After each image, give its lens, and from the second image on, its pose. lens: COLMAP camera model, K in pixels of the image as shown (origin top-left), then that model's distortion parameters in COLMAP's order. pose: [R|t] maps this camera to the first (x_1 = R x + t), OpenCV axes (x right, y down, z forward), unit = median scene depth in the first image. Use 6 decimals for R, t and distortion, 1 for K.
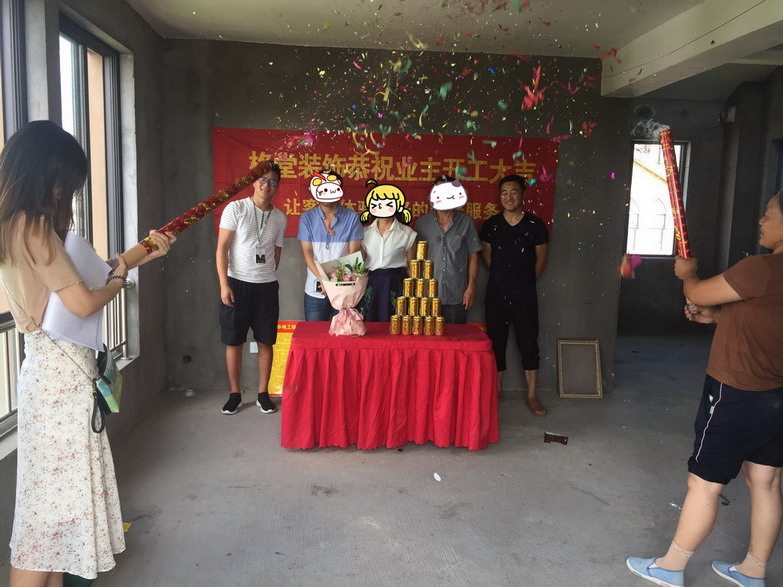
lens RADIAL K [[687.7, 0, 392.6], [0, 687.7, 289.3], [0, 0, 1]] dist [0.088834, -0.150293]
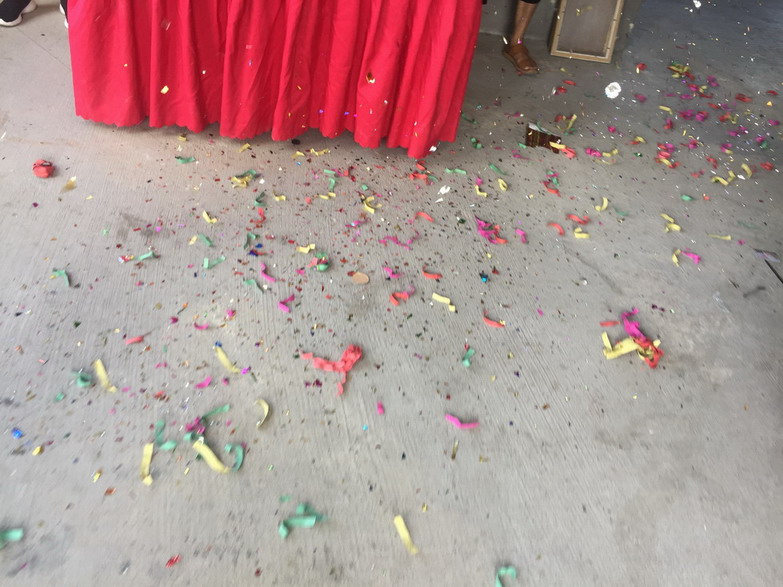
lens RADIAL K [[660.6, 0, 391.5], [0, 660.6, 293.5], [0, 0, 1]] dist [0.087006, -0.141018]
pose [[0.987368, 0.075730, 0.139175, 0.022406], [-0.141795, 0.814293, 0.562869, 0.005413], [-0.070703, -0.575493, 0.814745, 0.447500]]
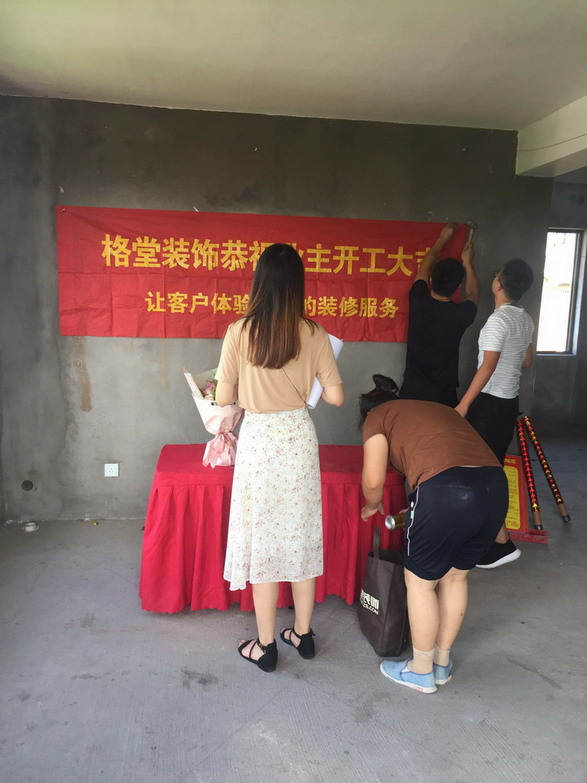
lens RADIAL K [[675.1, 0, 298.7], [0, 675.1, 383.7], [0, 0, 1]] dist [0.067596, -0.121136]
pose [[0.997908, -0.003302, 0.064563, -0.030829], [0.002131, 0.999832, 0.018202, -0.043398], [-0.064612, -0.018026, 0.997748, 0.208173]]
